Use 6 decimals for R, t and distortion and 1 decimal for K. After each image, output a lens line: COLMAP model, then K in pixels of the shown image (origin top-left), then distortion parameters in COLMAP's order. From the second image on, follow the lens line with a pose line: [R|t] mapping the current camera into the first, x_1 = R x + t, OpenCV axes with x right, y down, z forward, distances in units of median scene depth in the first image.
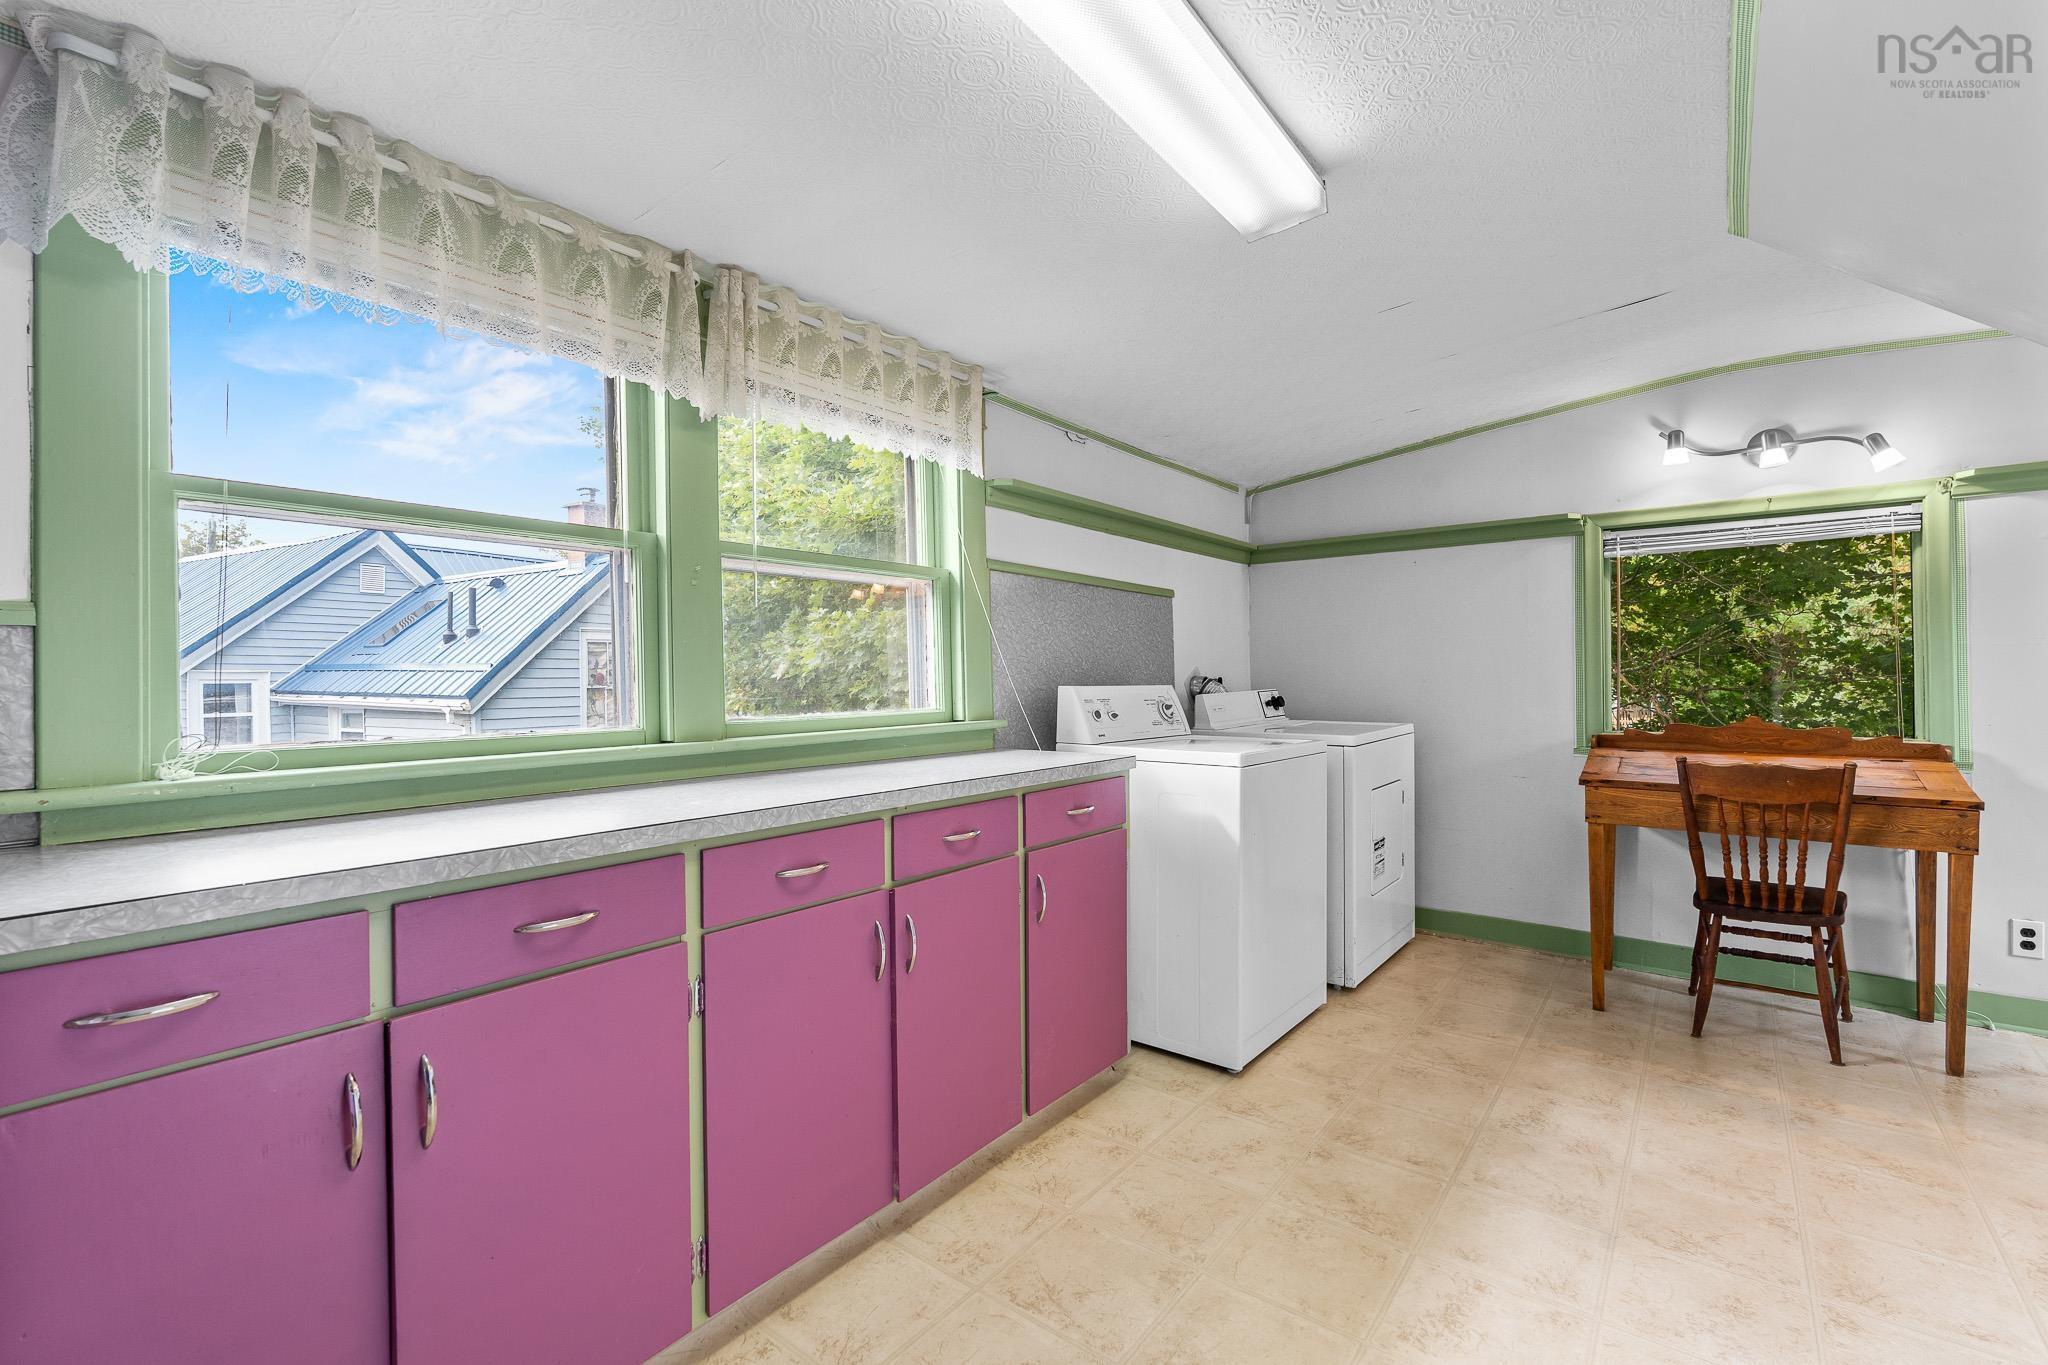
lens RADIAL K [[901.4, 0, 1022.9], [0, 901.4, 683.3], [0, 0, 1]] dist [-0.003265, -0.000530]
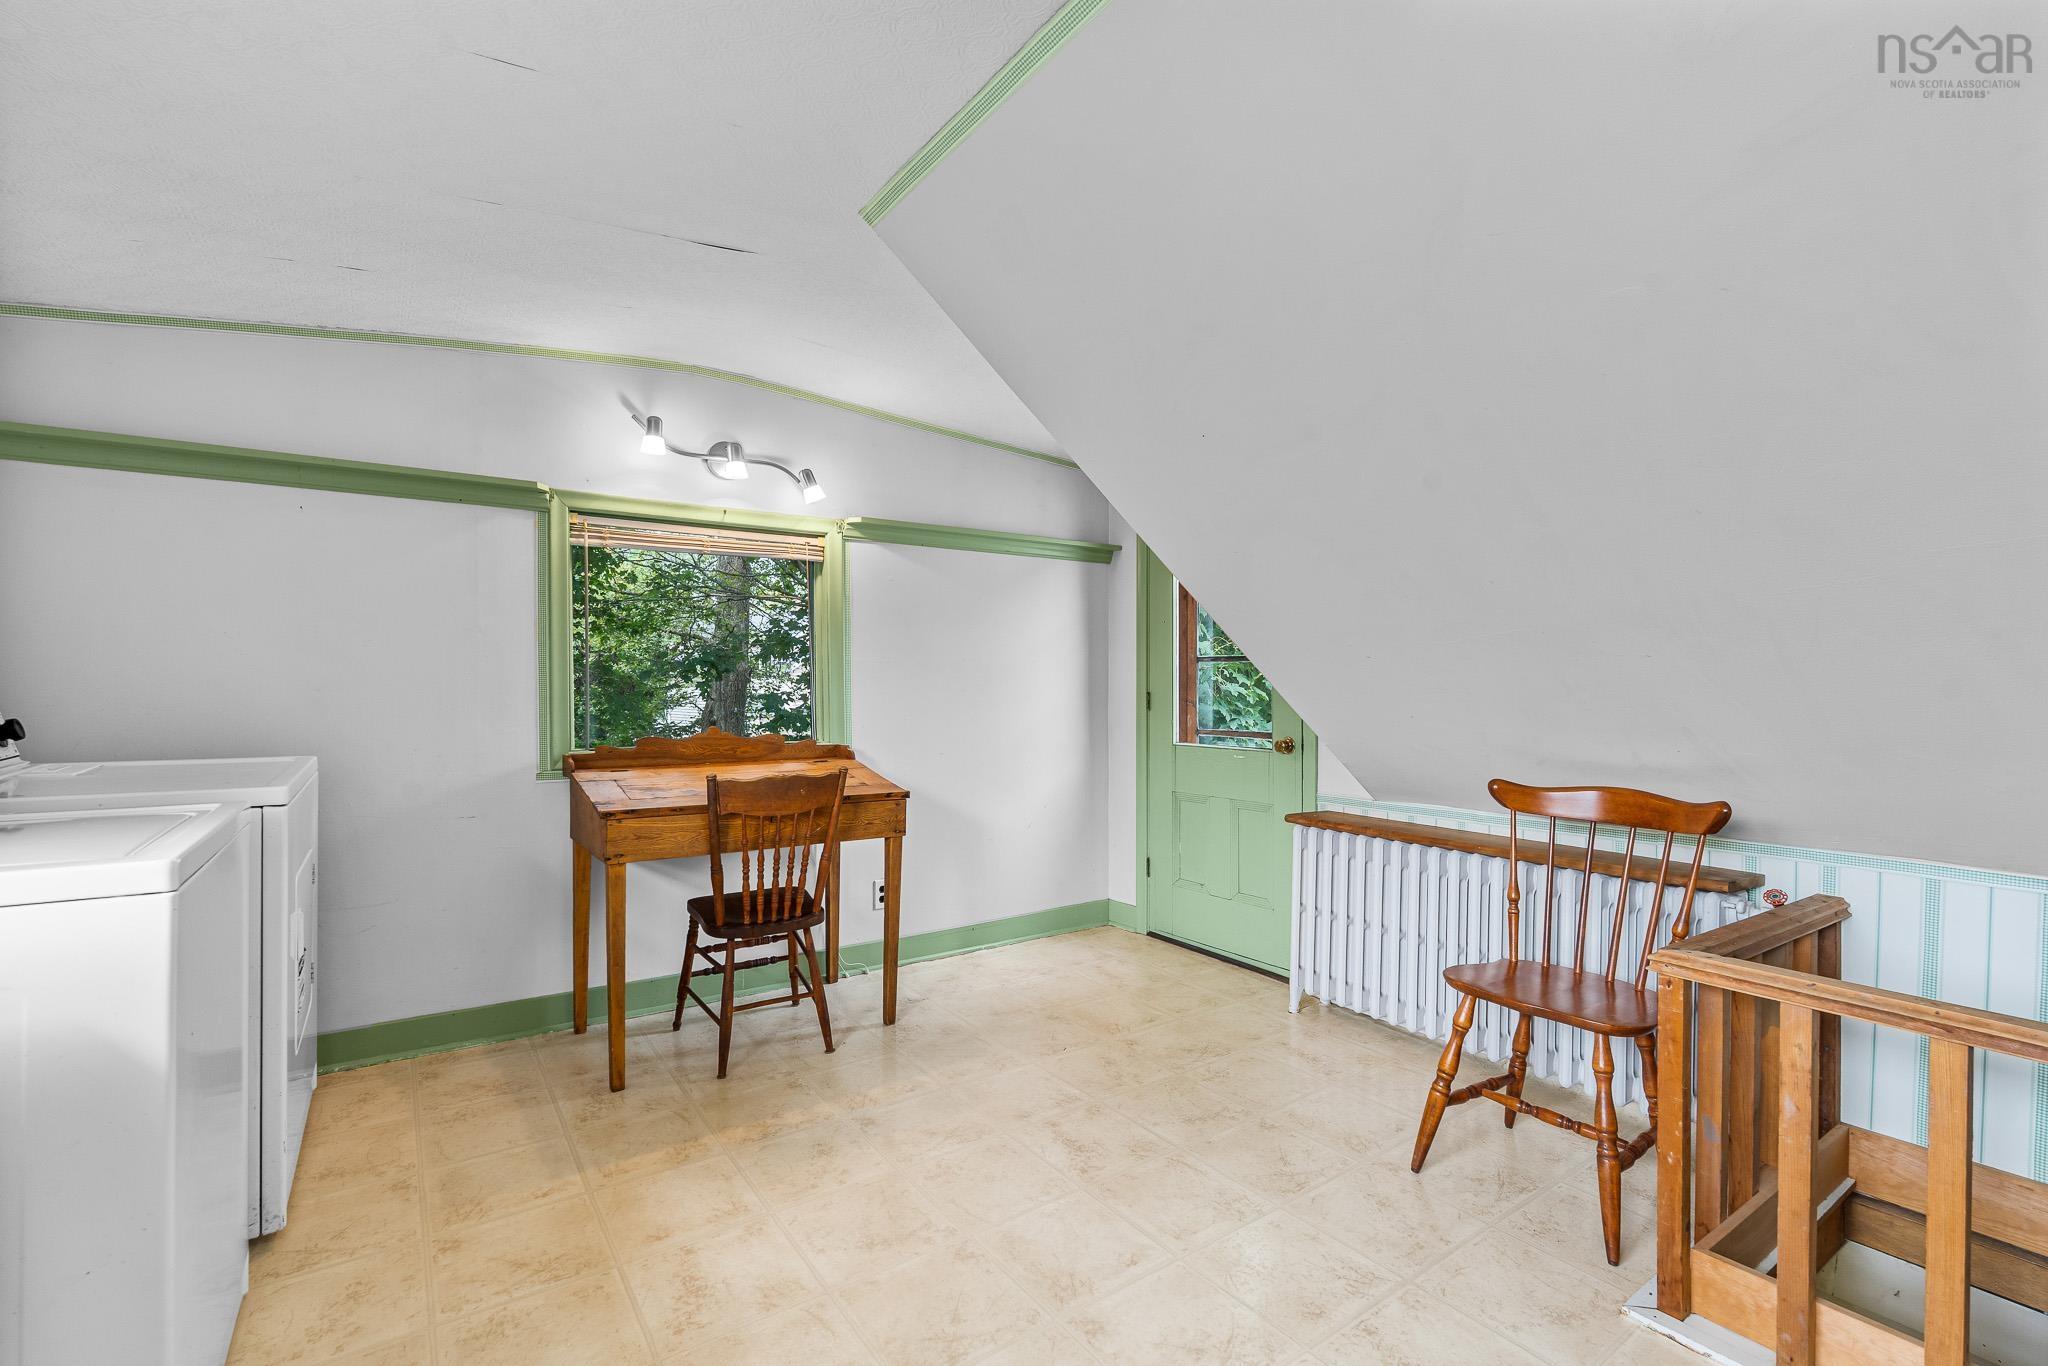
lens RADIAL K [[901.4, 0, 1022.9], [0, 901.4, 683.8], [0, 0, 1]] dist [-0.003265, -0.000530]
pose [[0.293721, 0.007252, 0.955864, -0.045627], [-0.000002, 0.999971, -0.007586, -0.002911], [-0.955891, 0.002226, 0.293712, 0.441118]]
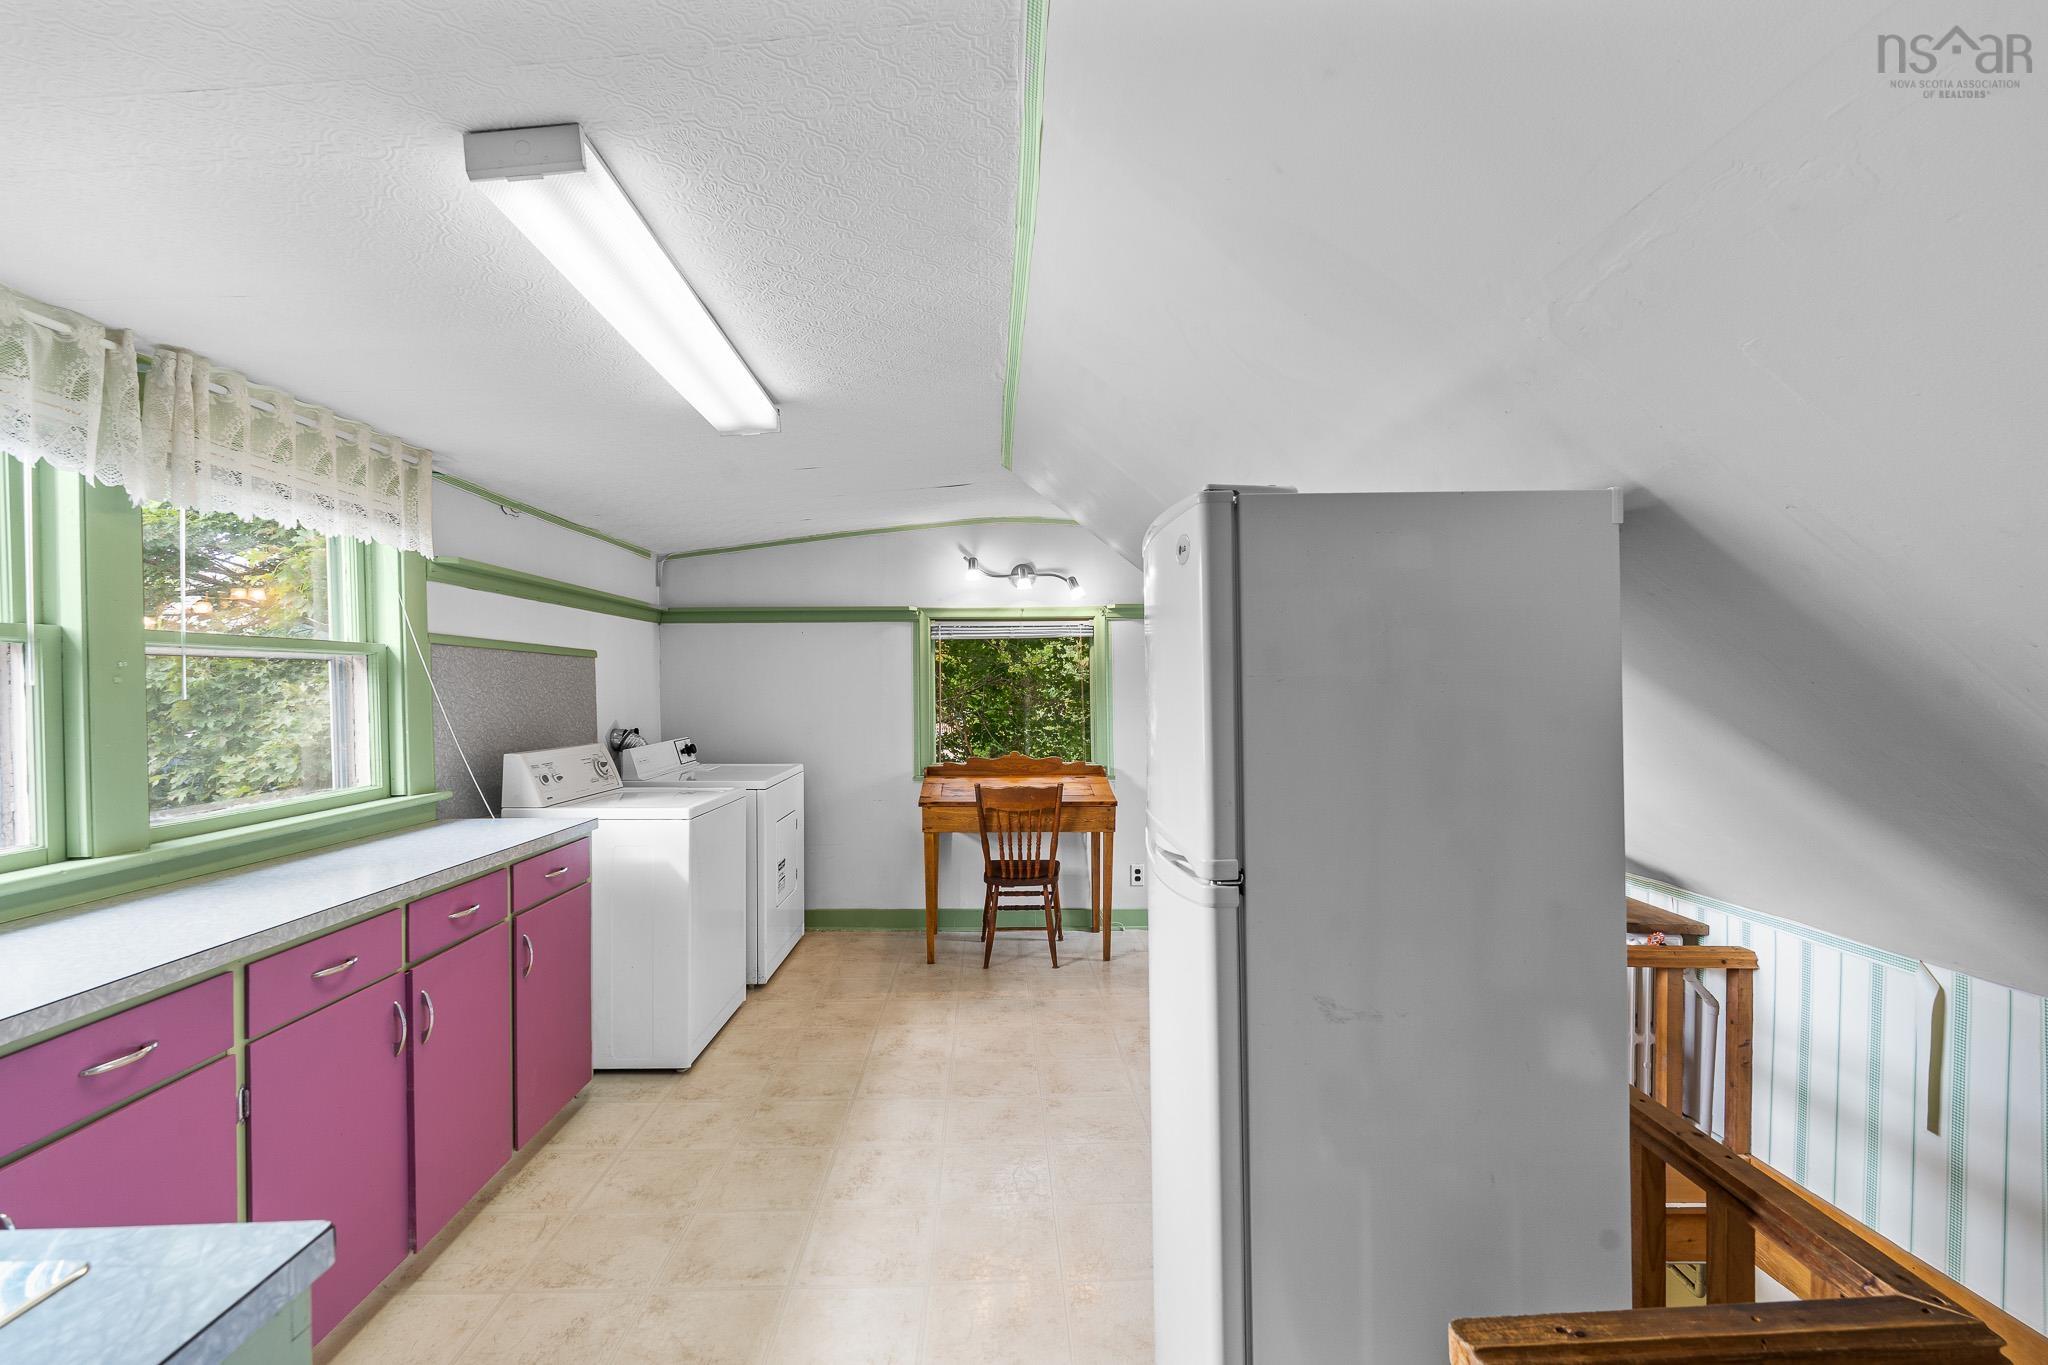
lens RADIAL K [[901.4, 0, 1022.9], [0, 901.4, 683.3], [0, 0, 1]] dist [-0.003265, -0.000530]
pose [[0.769725, 0.004814, 0.638358, -0.176647], [0.002636, 0.999939, -0.010719, -0.071304], [-0.638370, 0.009934, 0.769665, -0.215681]]
